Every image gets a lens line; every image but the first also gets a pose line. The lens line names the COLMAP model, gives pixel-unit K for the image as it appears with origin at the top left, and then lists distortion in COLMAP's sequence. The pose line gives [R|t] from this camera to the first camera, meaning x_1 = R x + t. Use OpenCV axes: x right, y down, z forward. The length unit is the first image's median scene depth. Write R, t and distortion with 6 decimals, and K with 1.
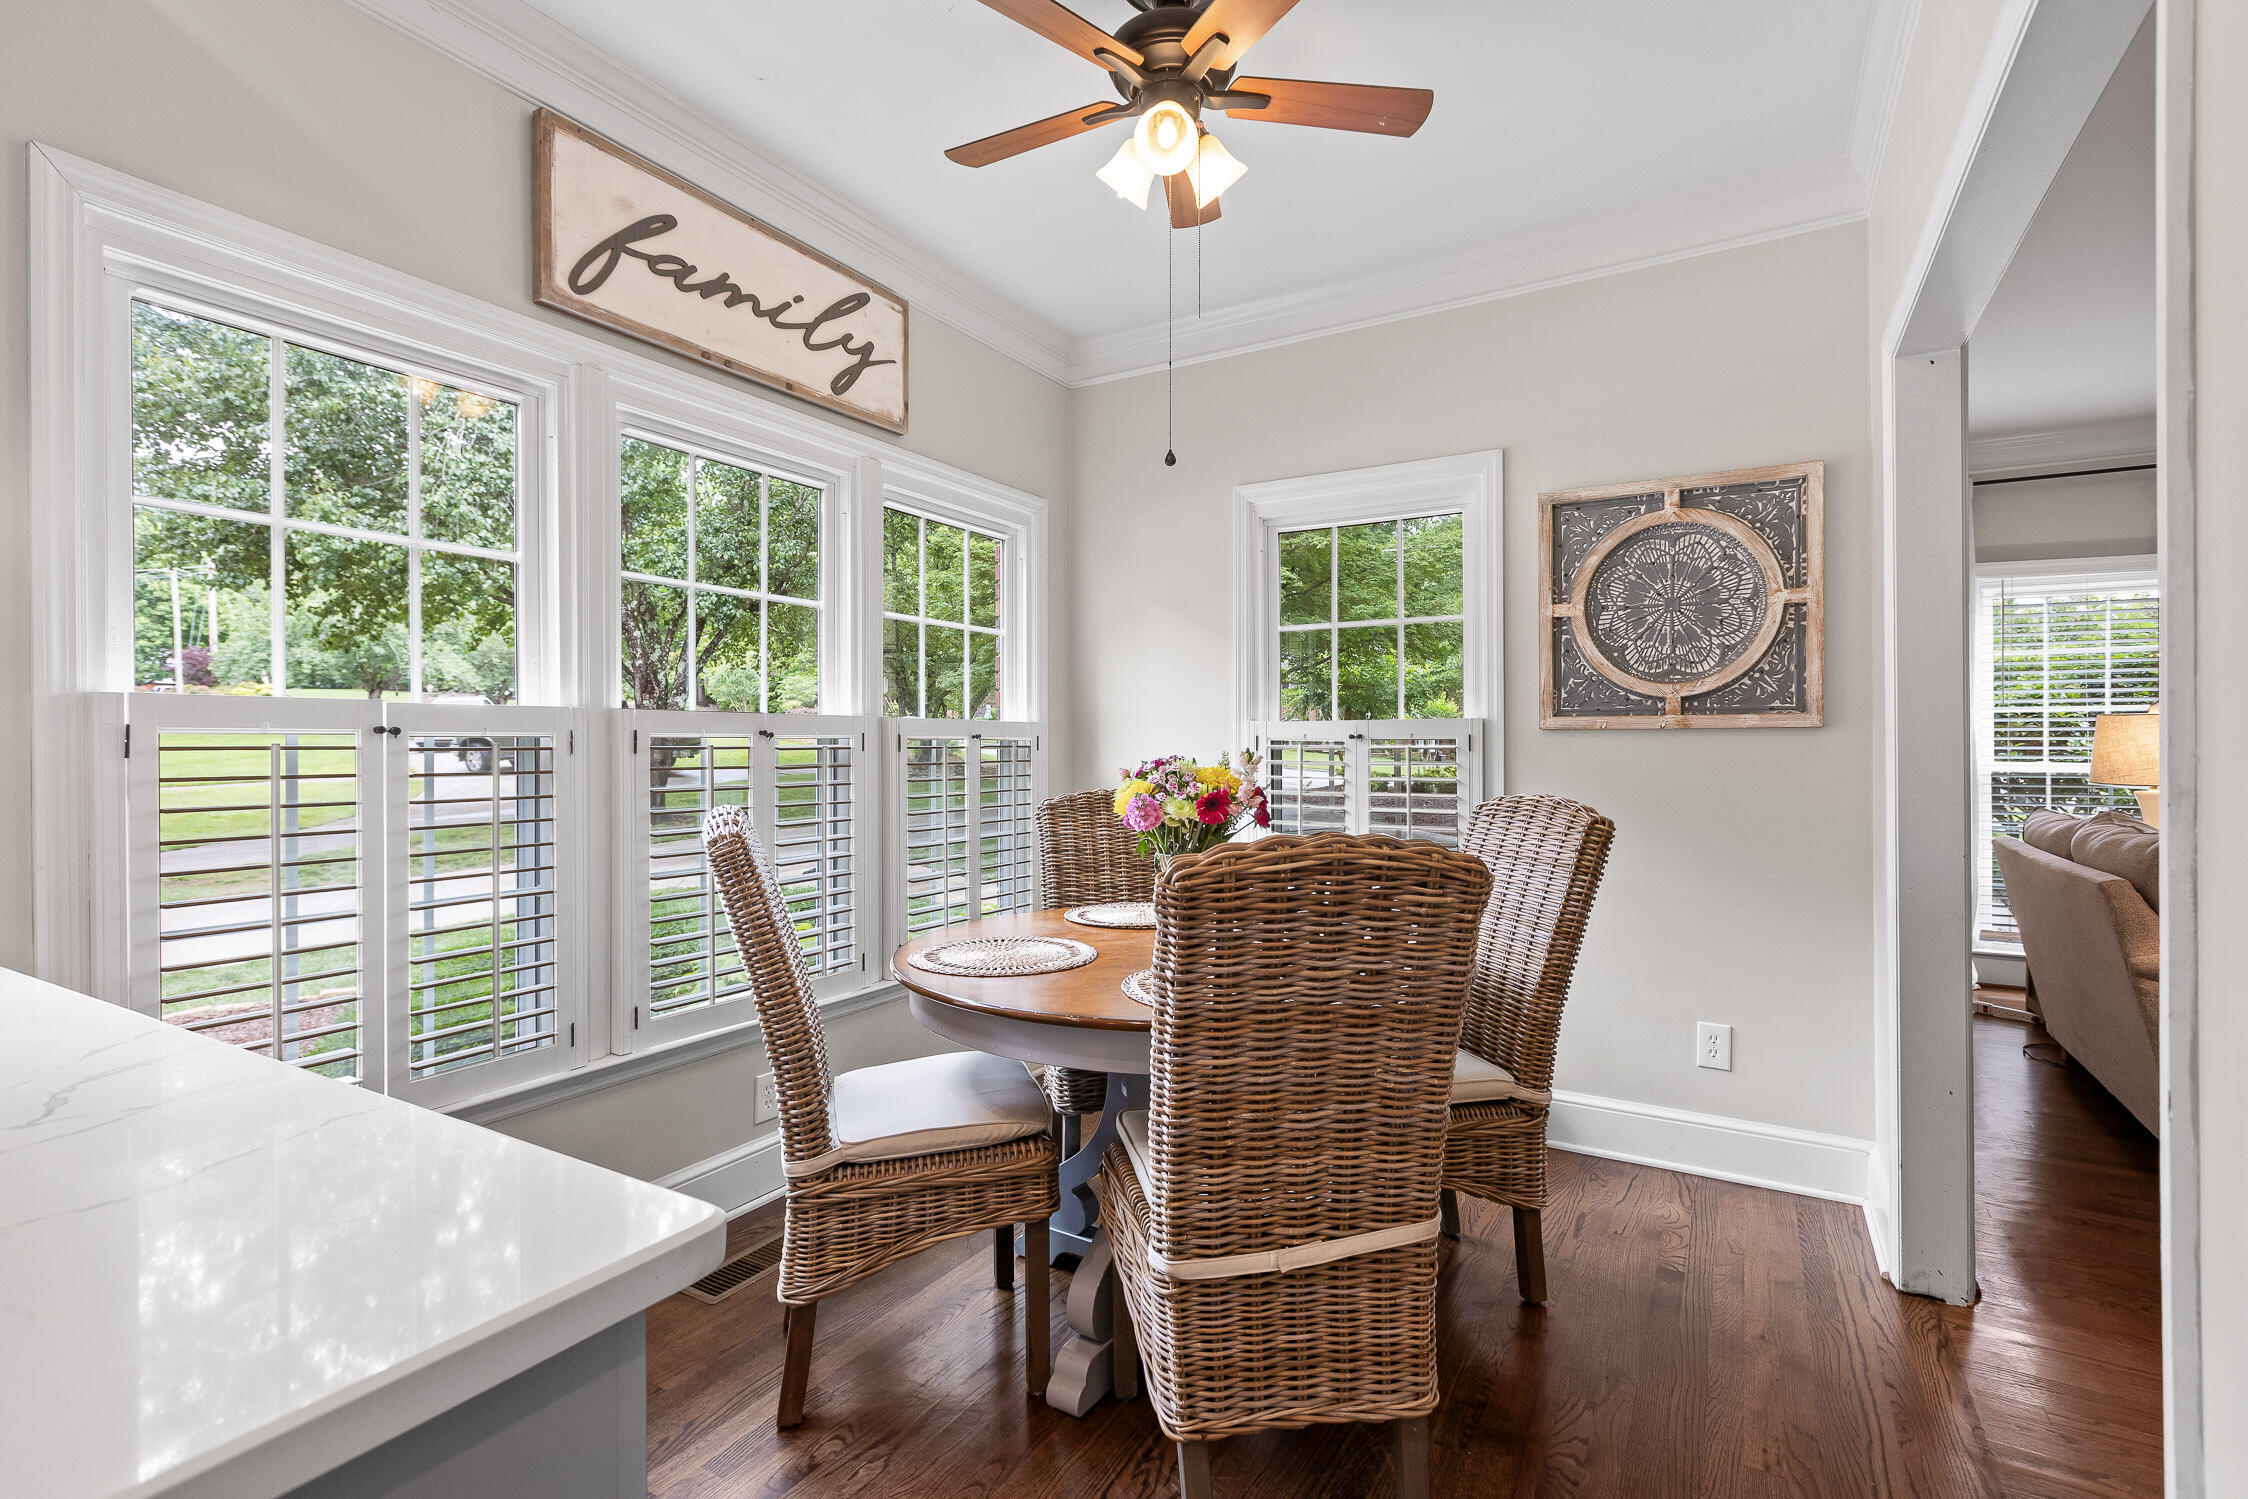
lens RADIAL K [[1035.9, 0, 1128.0], [0, 1035.9, 742.5], [0, 0, 1]] dist [0.002112, 0.000369]
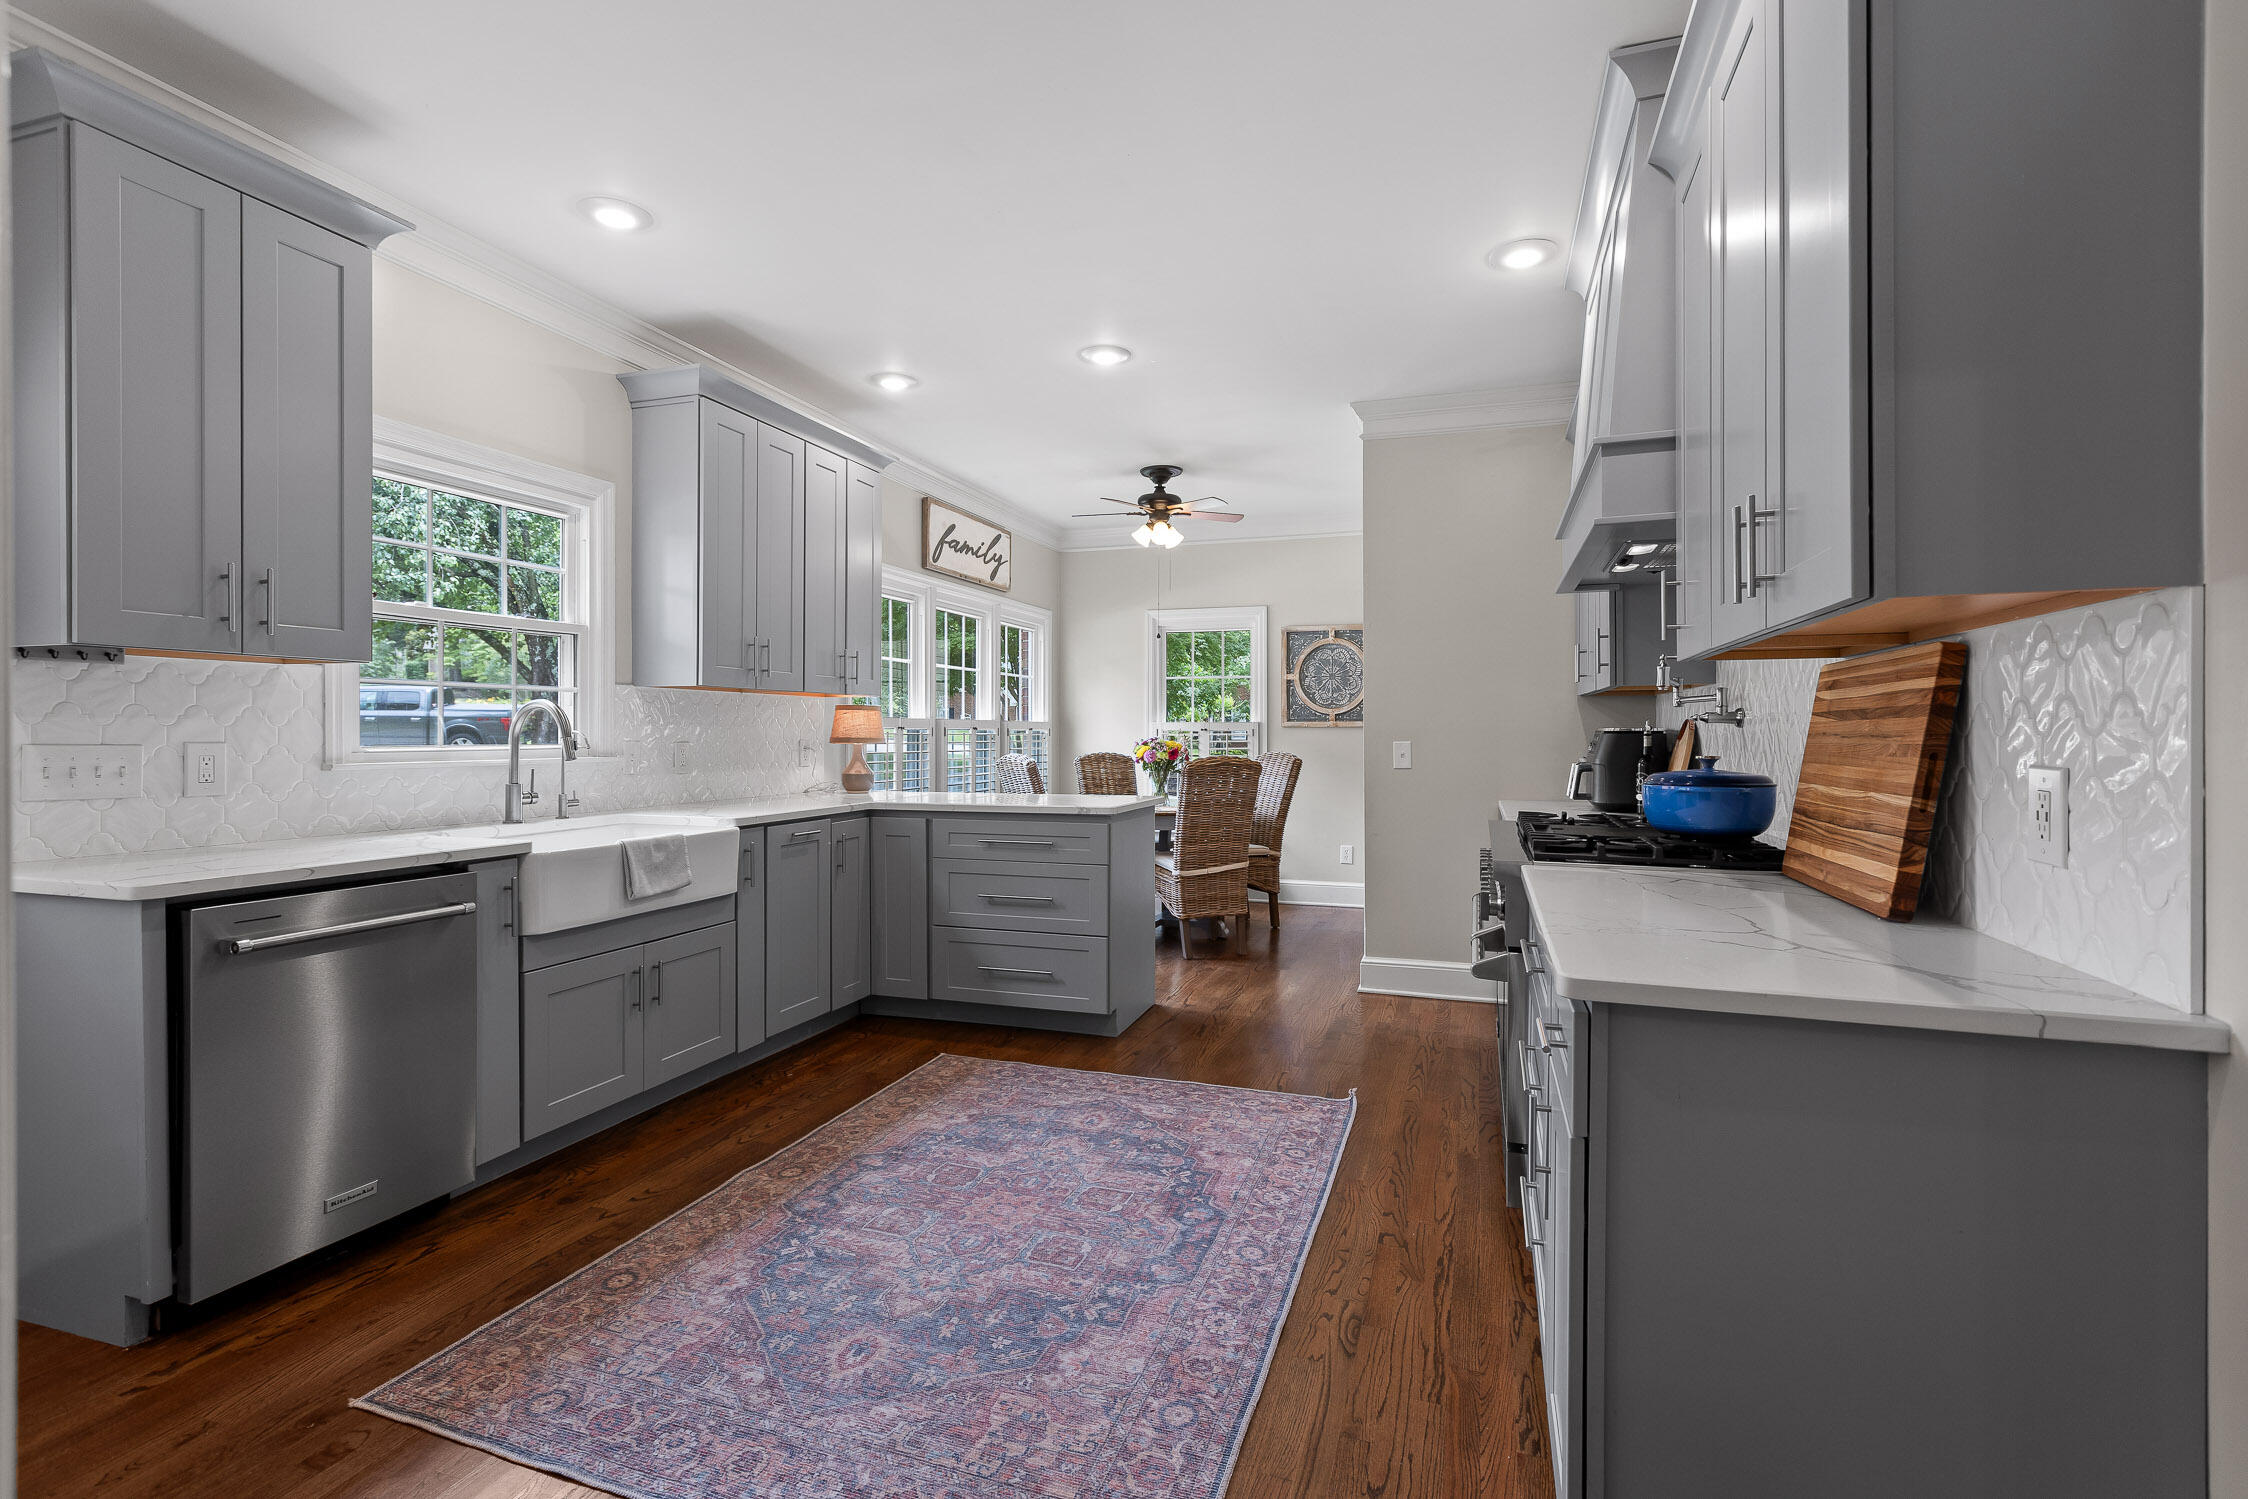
lens RADIAL K [[1035.9, 0, 1130.4], [0, 1035.9, 741.4], [0, 0, 1]] dist [0.002112, 0.000369]
pose [[0.977548, -0.000479, 0.210715, -0.466655], [-0.001858, 0.999939, 0.010894, -0.004761], [-0.210707, -0.011041, 0.977487, -1.320464]]
